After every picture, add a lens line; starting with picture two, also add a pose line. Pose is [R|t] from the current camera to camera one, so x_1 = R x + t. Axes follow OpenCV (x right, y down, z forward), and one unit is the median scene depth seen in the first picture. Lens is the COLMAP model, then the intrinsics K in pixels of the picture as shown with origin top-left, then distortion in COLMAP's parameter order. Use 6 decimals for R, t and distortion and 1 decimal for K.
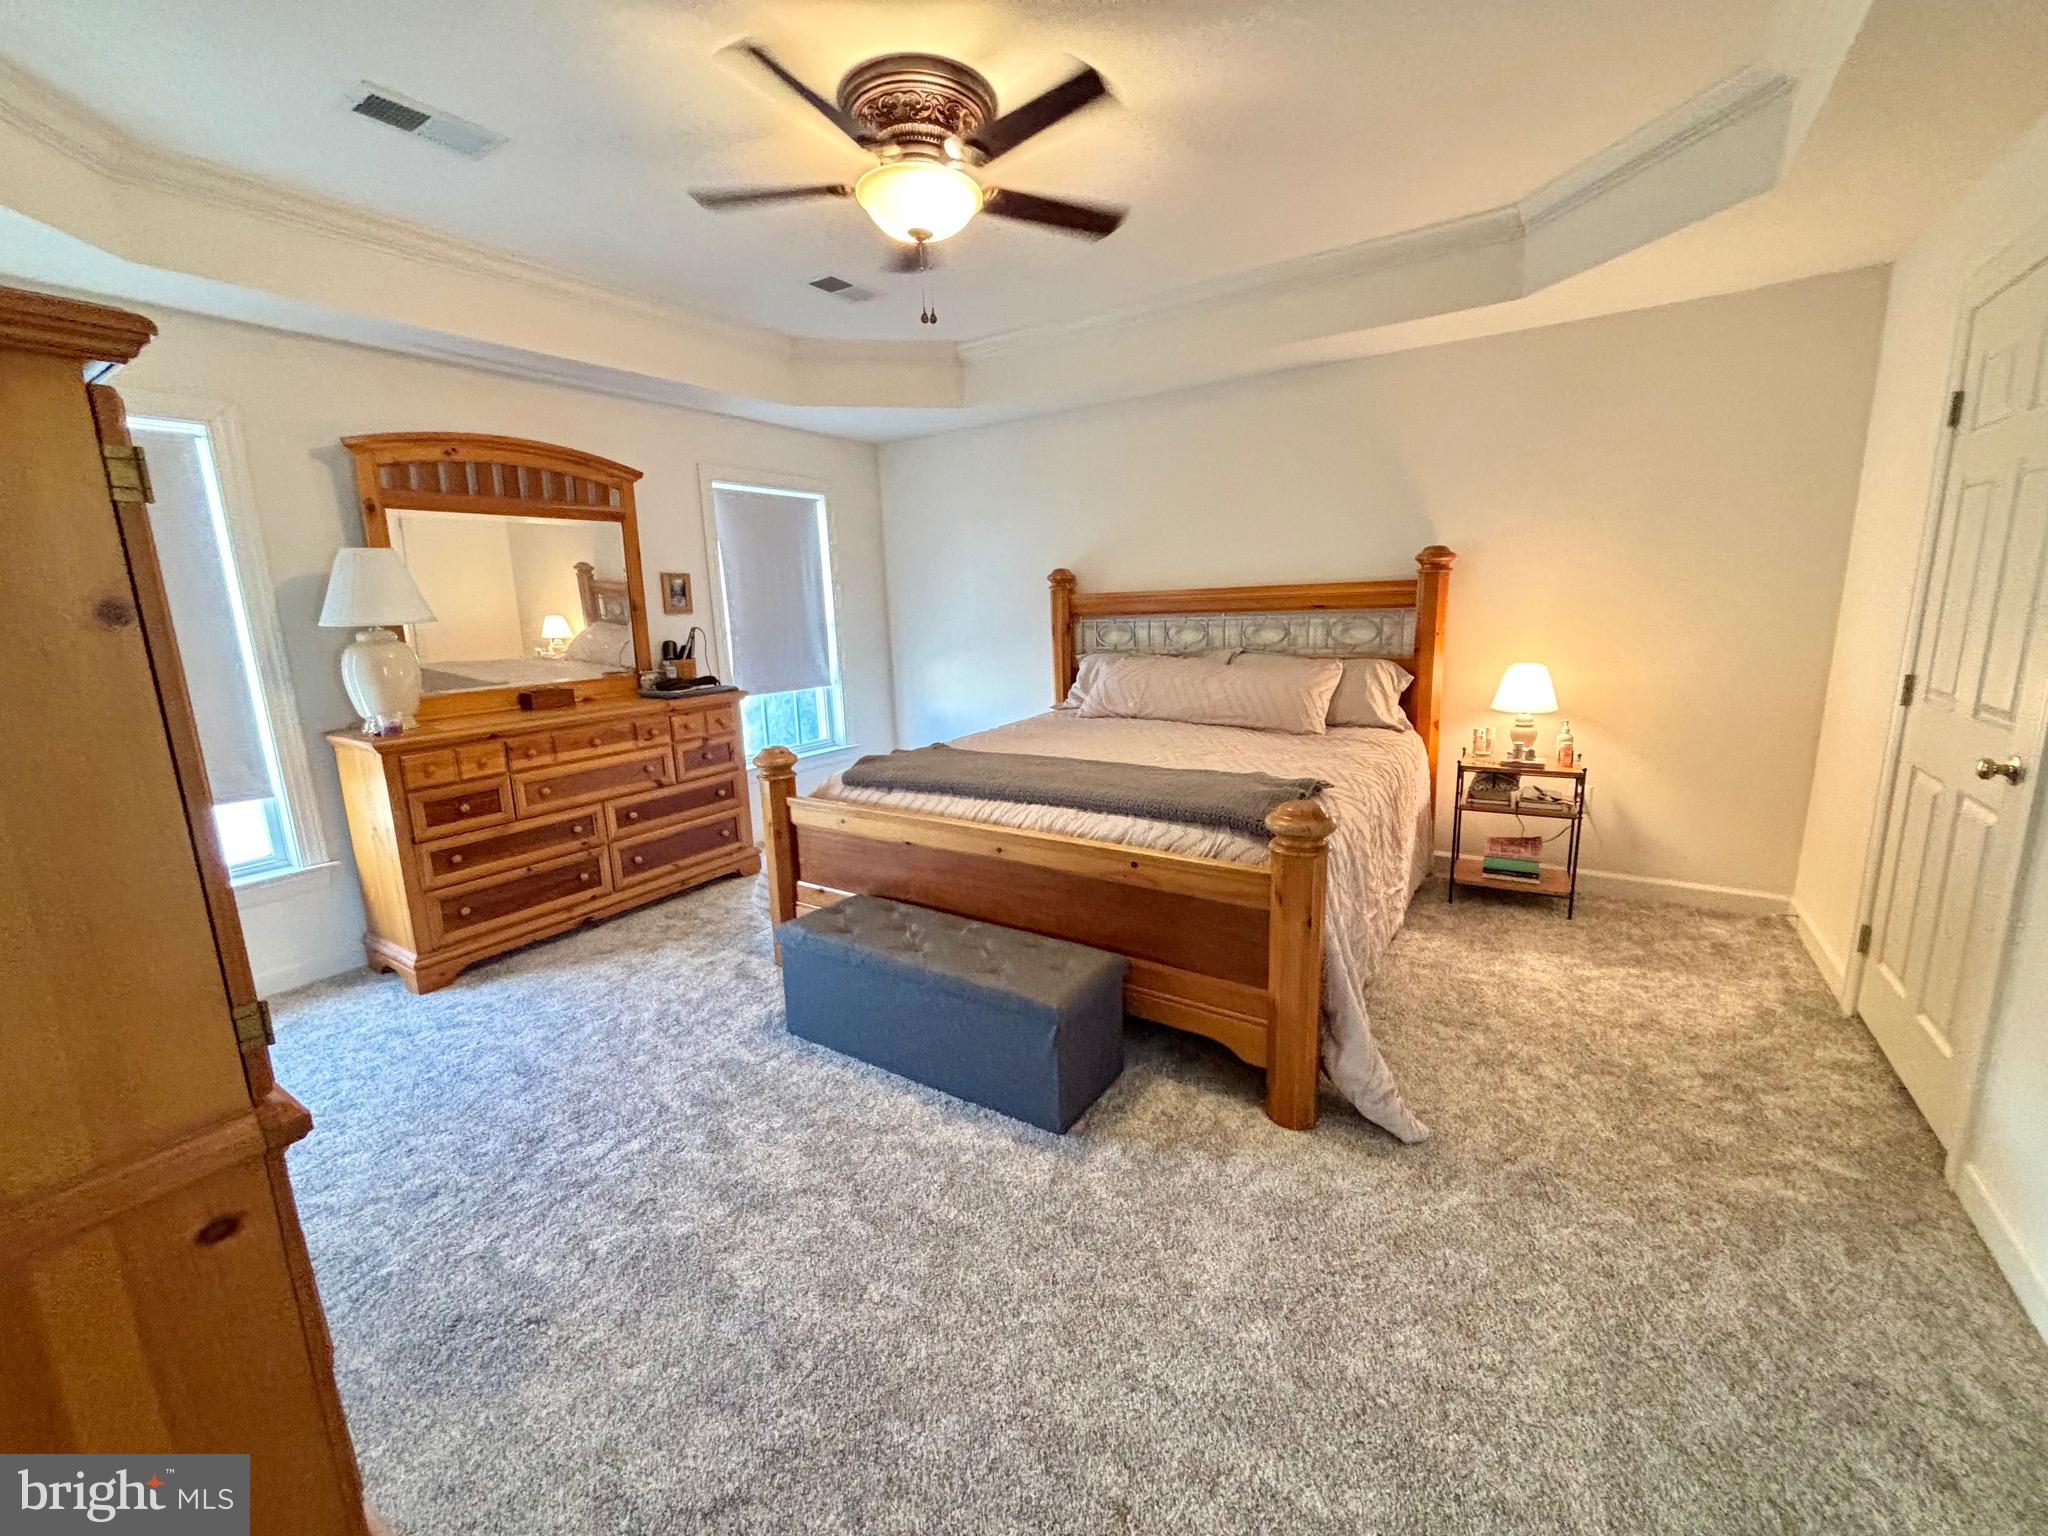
lens RADIAL K [[821.1, 0, 1024.0], [0, 821.1, 768.0], [0, 0, 1]] dist [-0.012299, 0.013508]
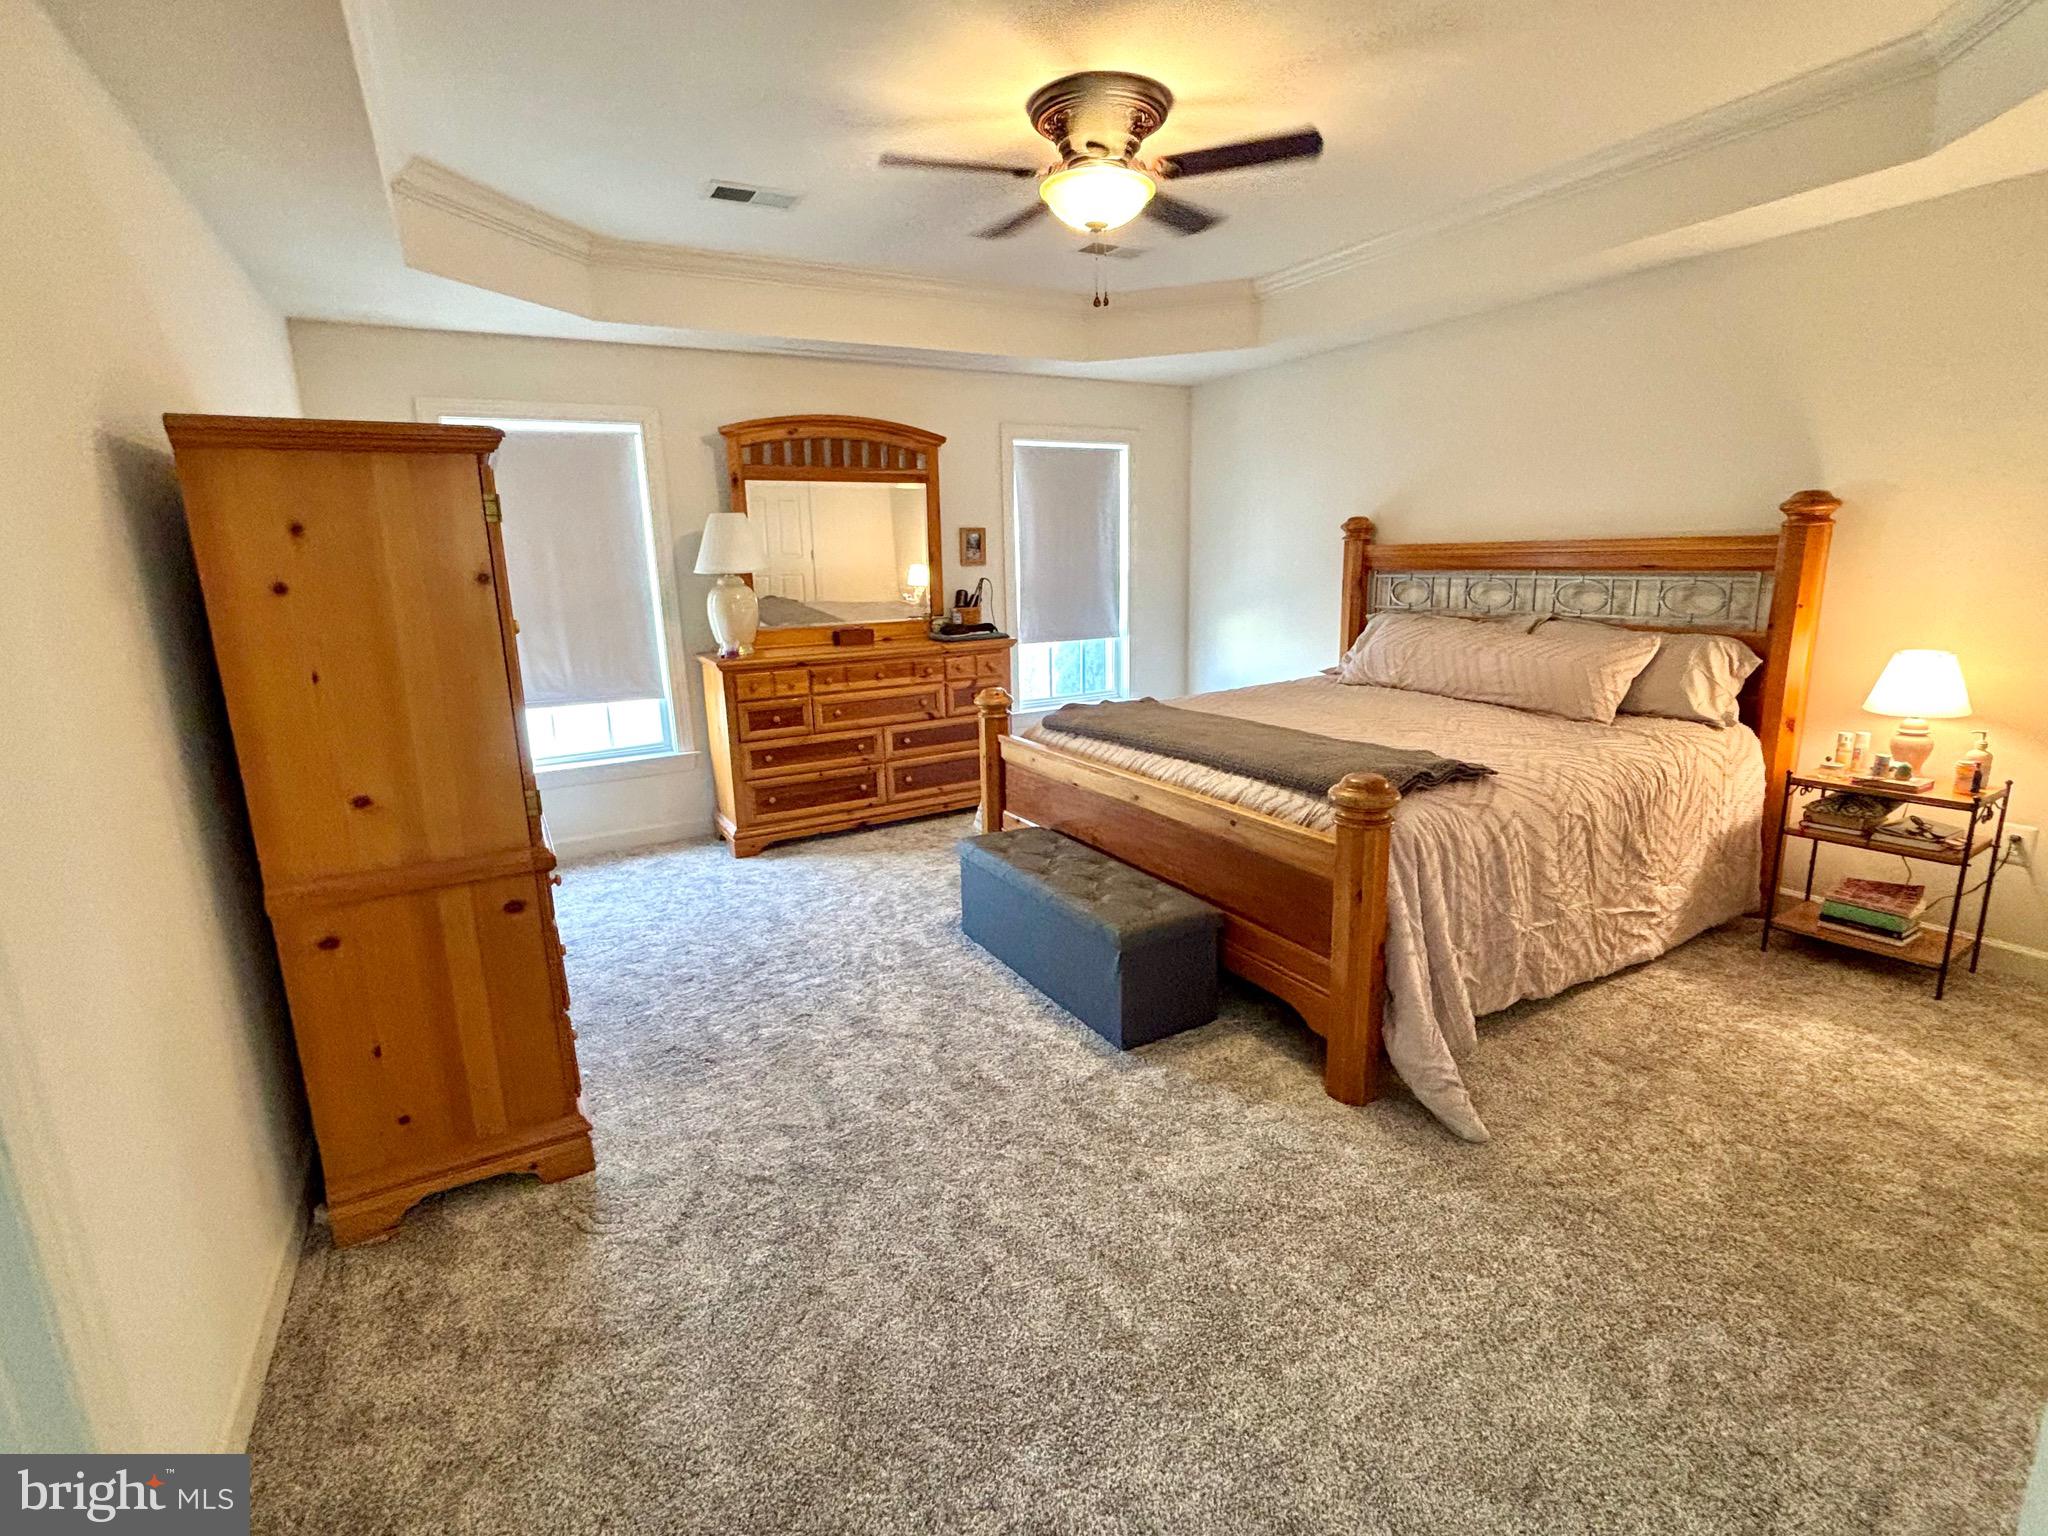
lens RADIAL K [[904.3, 0, 1024.0], [0, 904.3, 768.0], [0, 0, 1]] dist [0.041751, -0.016500]
pose [[0.899935, 0.110112, -0.421892, 0.256205], [-0.092413, 0.993773, 0.062244, 0.001017], [0.426119, -0.017027, 0.904507, -0.107157]]
